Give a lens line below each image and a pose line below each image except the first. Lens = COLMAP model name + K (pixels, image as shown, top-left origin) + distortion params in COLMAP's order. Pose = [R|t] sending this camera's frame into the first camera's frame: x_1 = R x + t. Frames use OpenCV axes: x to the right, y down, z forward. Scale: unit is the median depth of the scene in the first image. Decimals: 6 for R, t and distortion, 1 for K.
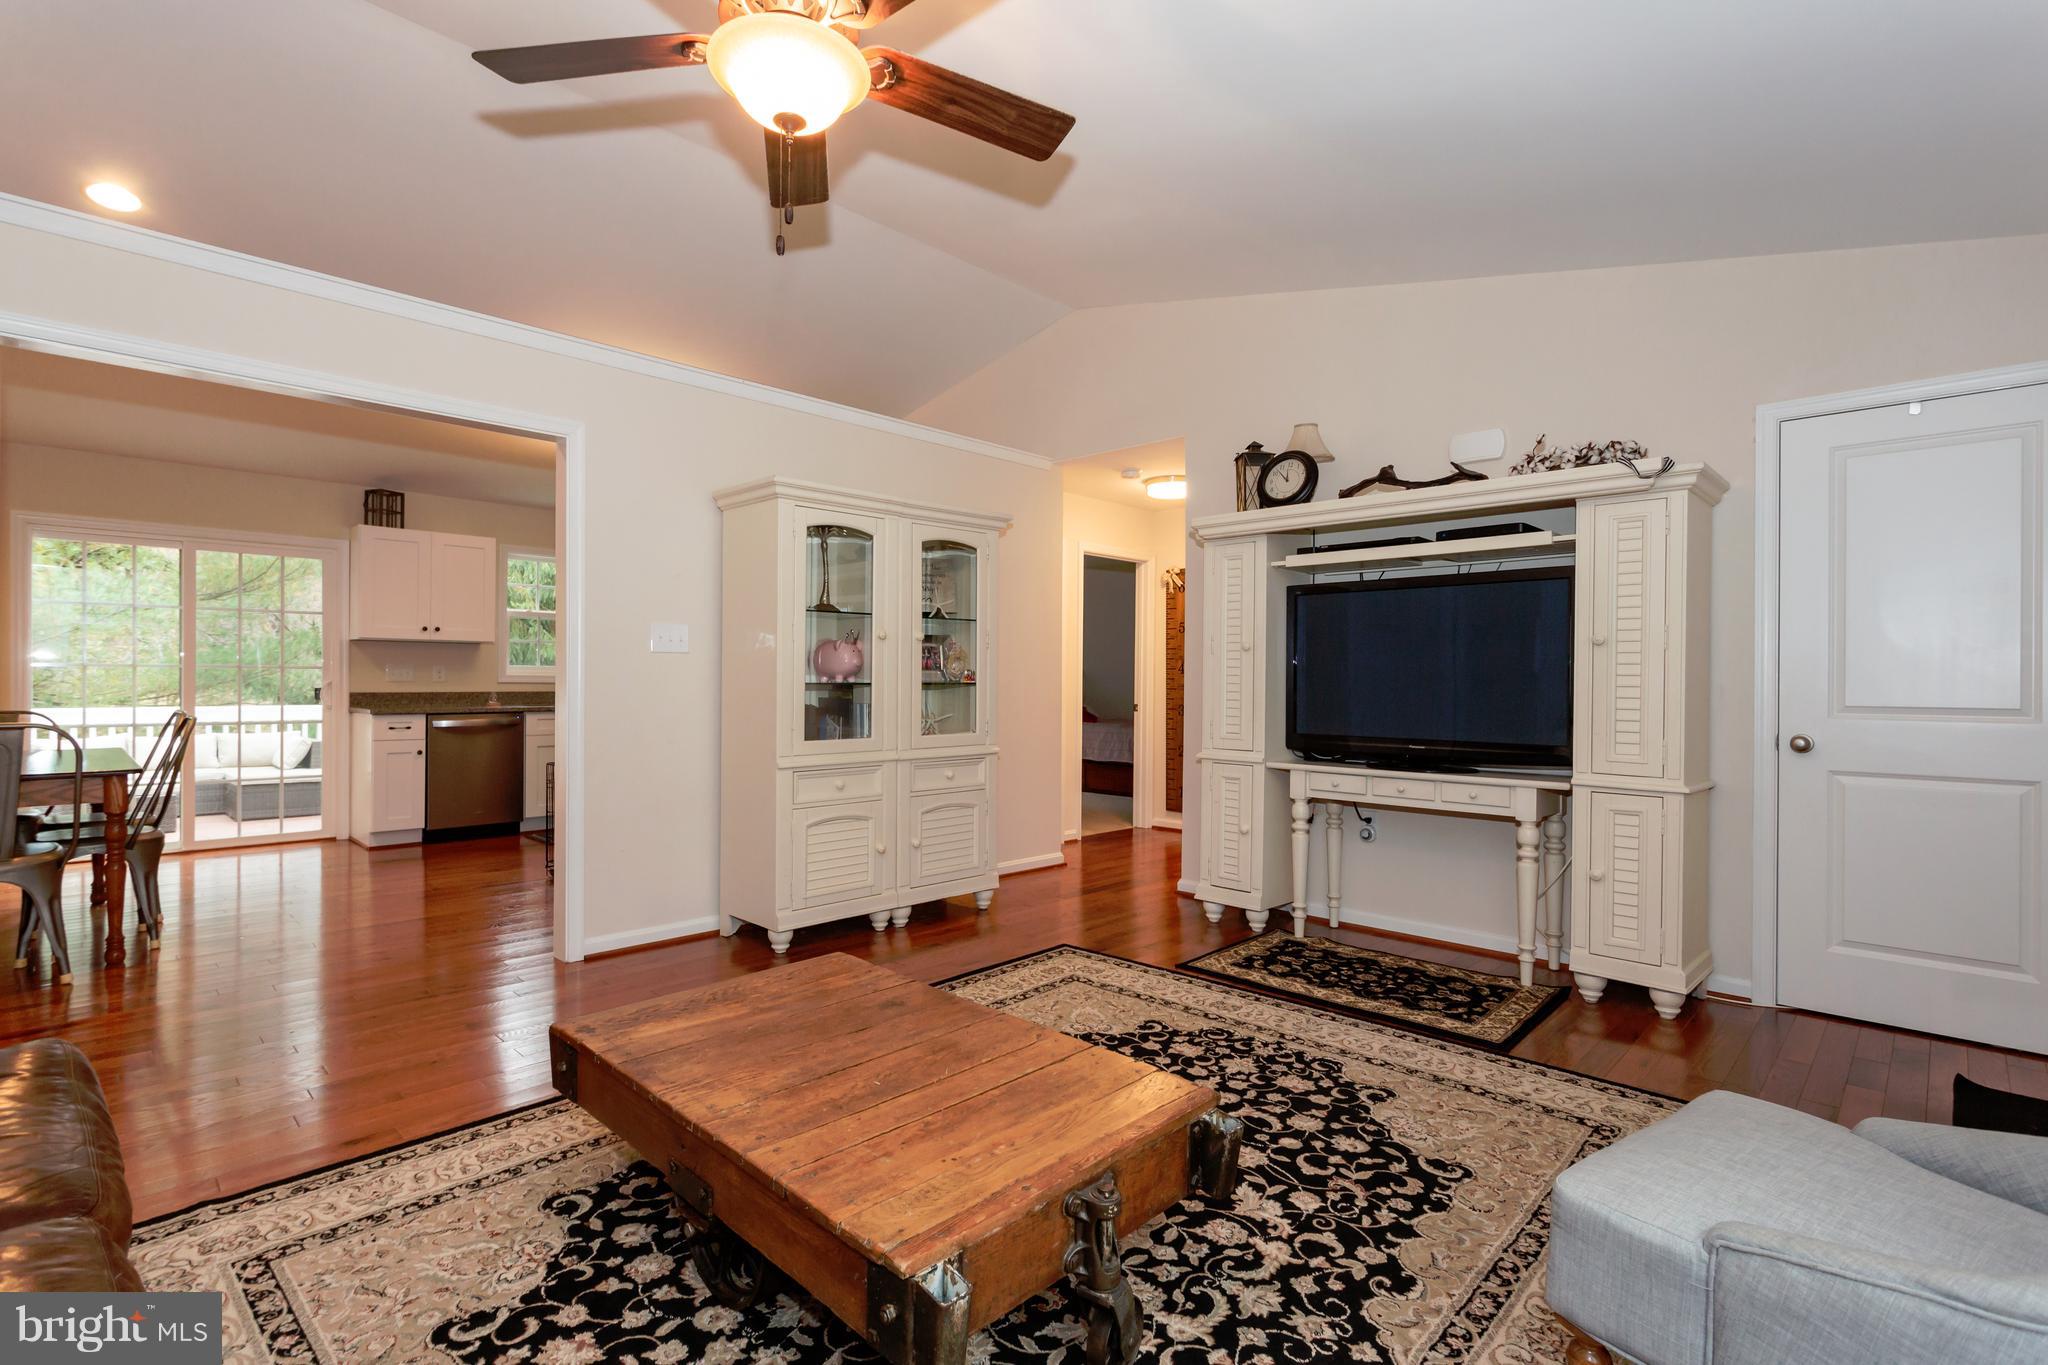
lens RADIAL K [[957.2, 0, 1016.4], [0, 957.2, 684.0], [0, 0, 1]] dist [-0.001682, -0.000233]
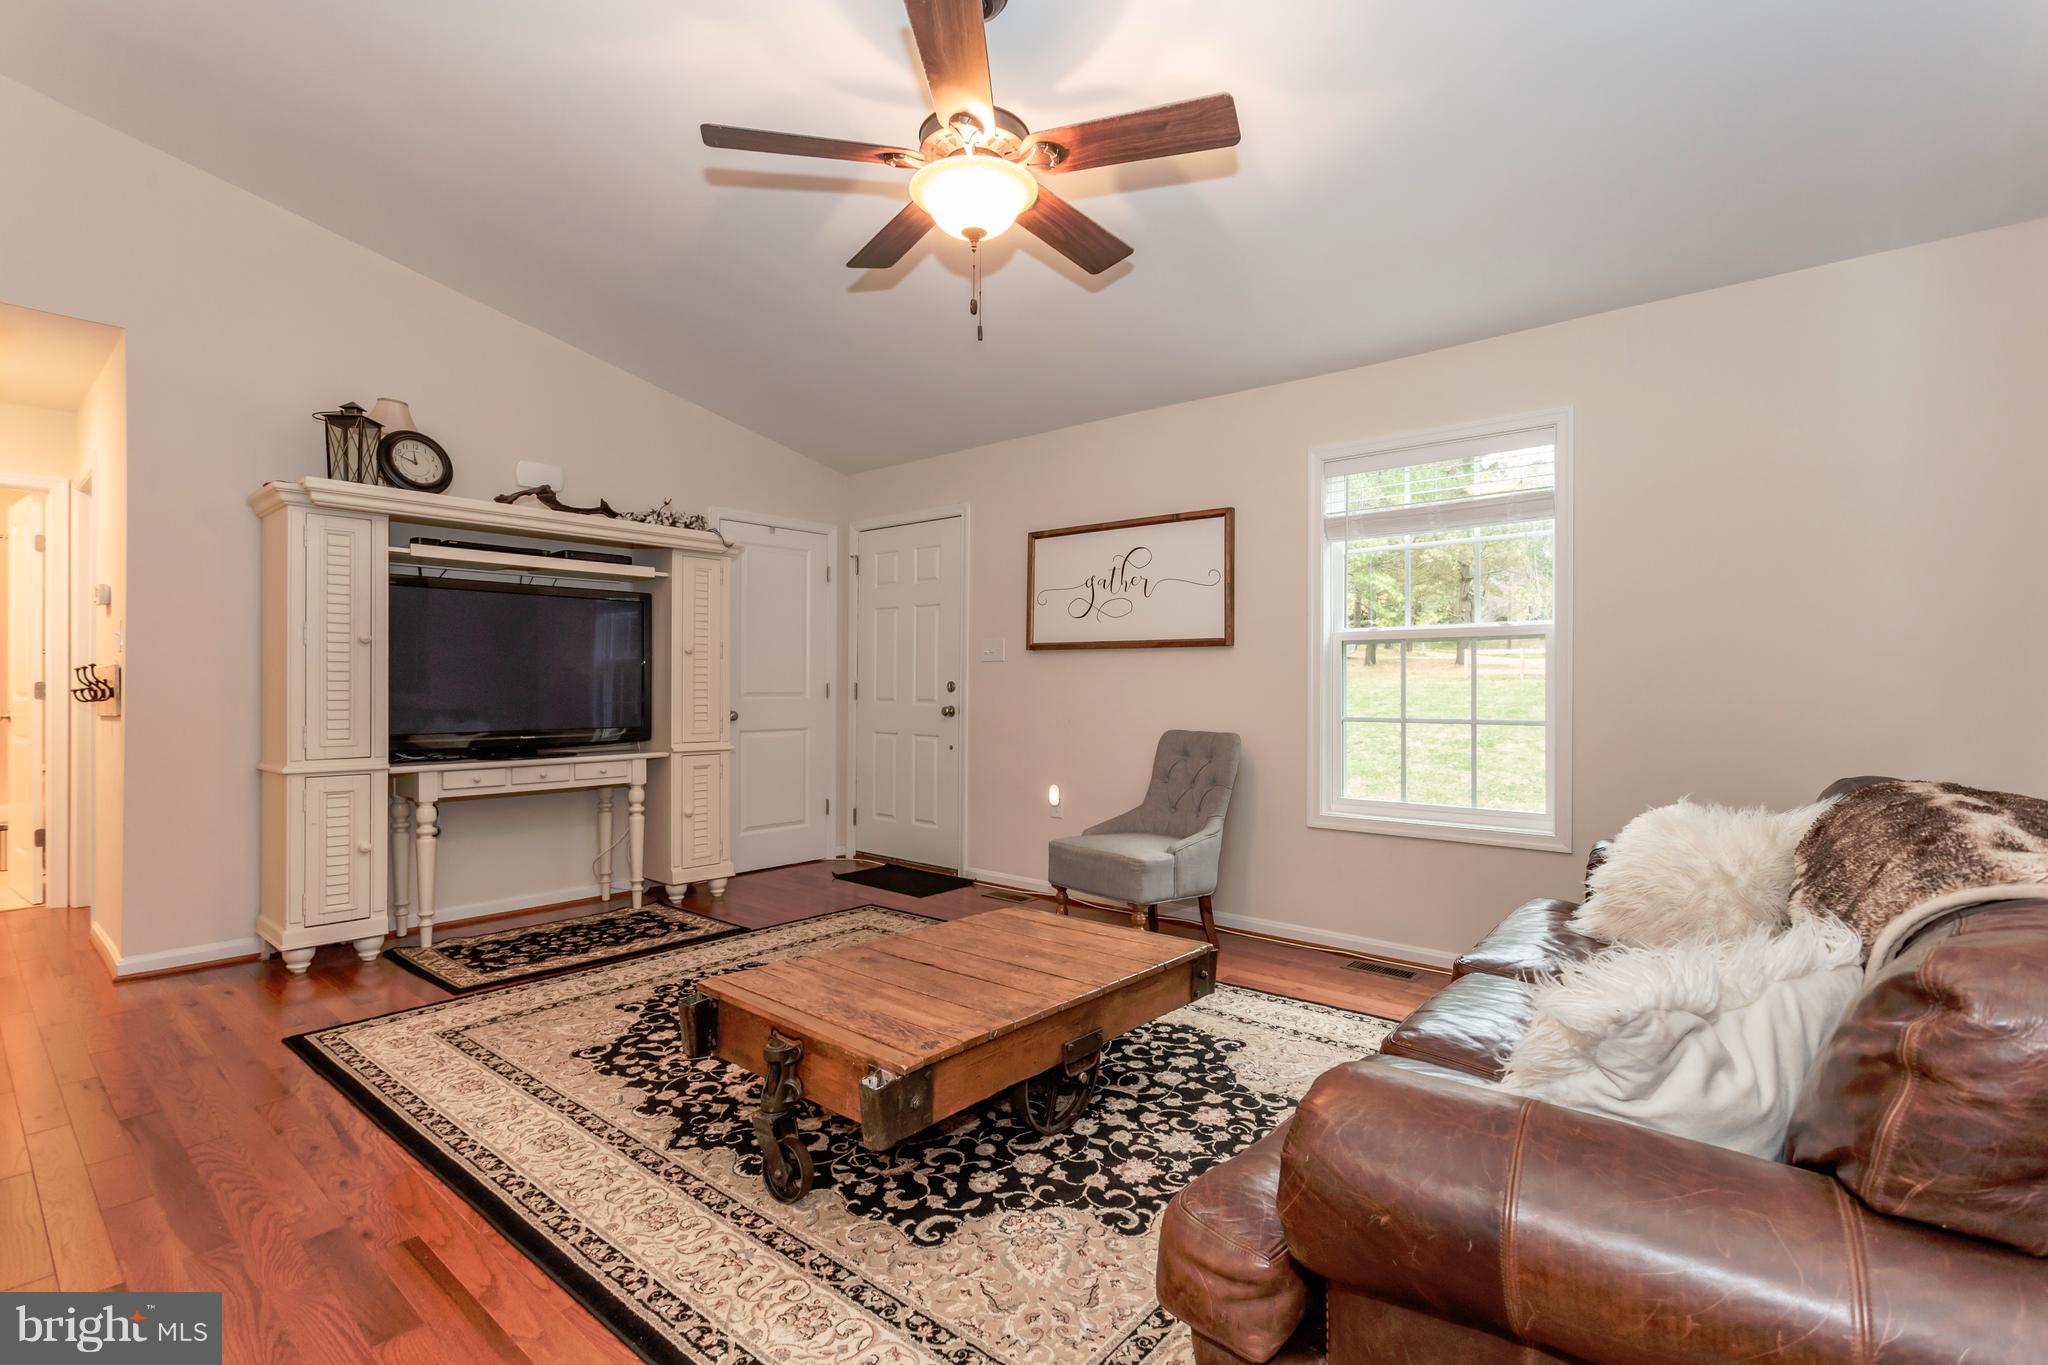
lens RADIAL K [[957.2, 0, 1016.4], [0, 957.2, 684.0], [0, 0, 1]] dist [-0.001682, -0.000233]
pose [[-0.059068, -0.008215, 0.998220, -1.067043], [-0.002076, 0.999965, 0.008107, -0.009432], [-0.998252, -0.001594, -0.059083, 0.729042]]
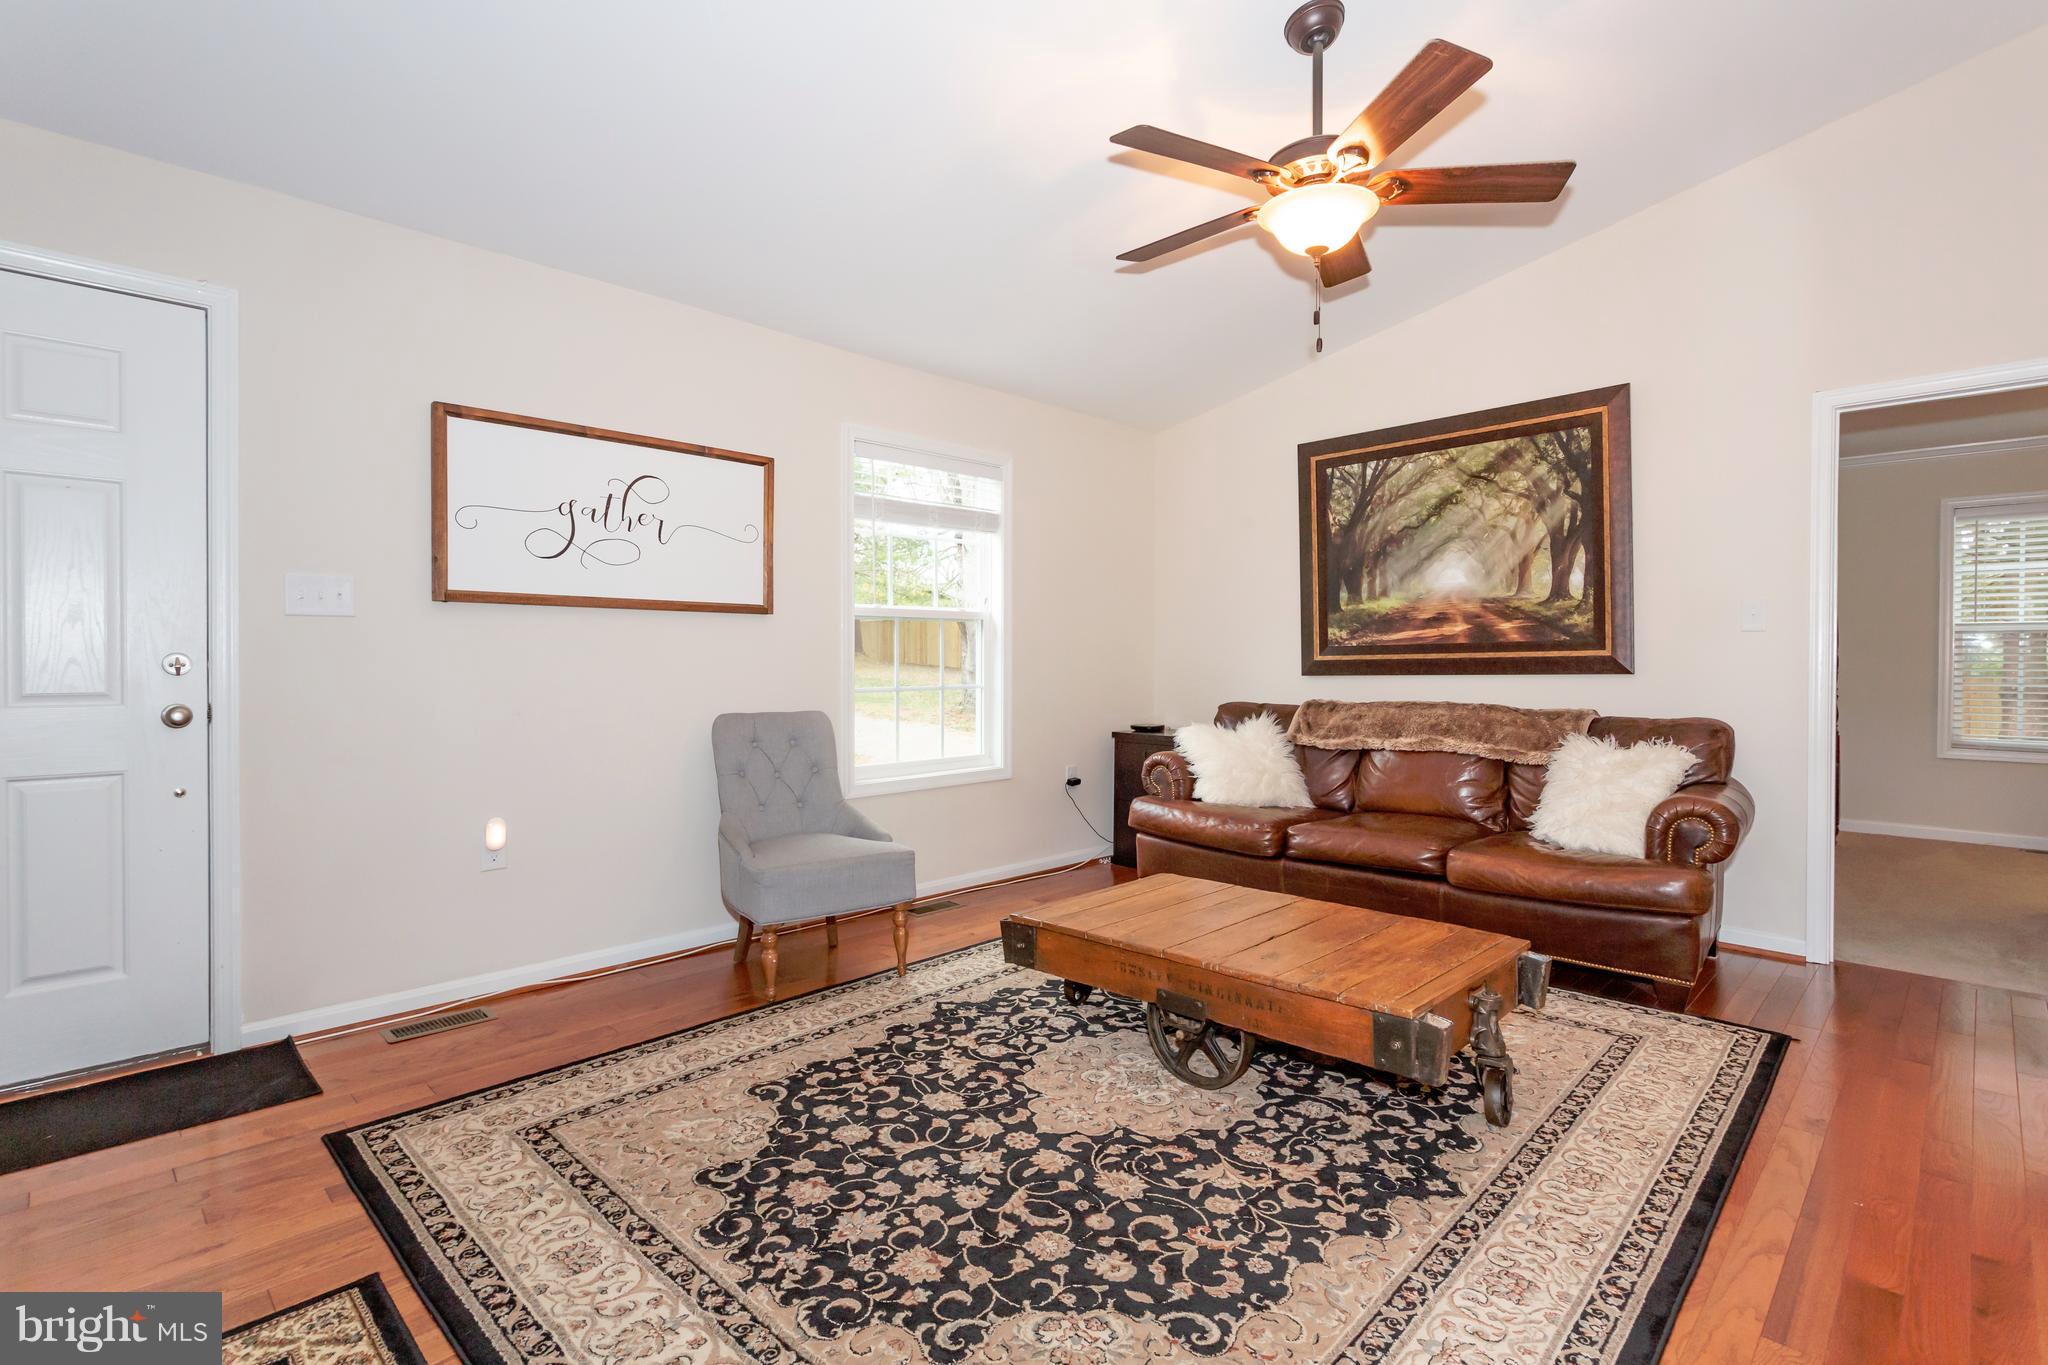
lens RADIAL K [[972.7, 0, 1029.6], [0, 972.7, 662.8], [0, 0, 1]] dist [-0.002833, -0.000264]
pose [[-0.999973, -0.007068, 0.002206, 0.117970], [-0.007049, 0.999940, 0.008333, -0.002999], [-0.002265, 0.008317, -0.999963, 1.721773]]
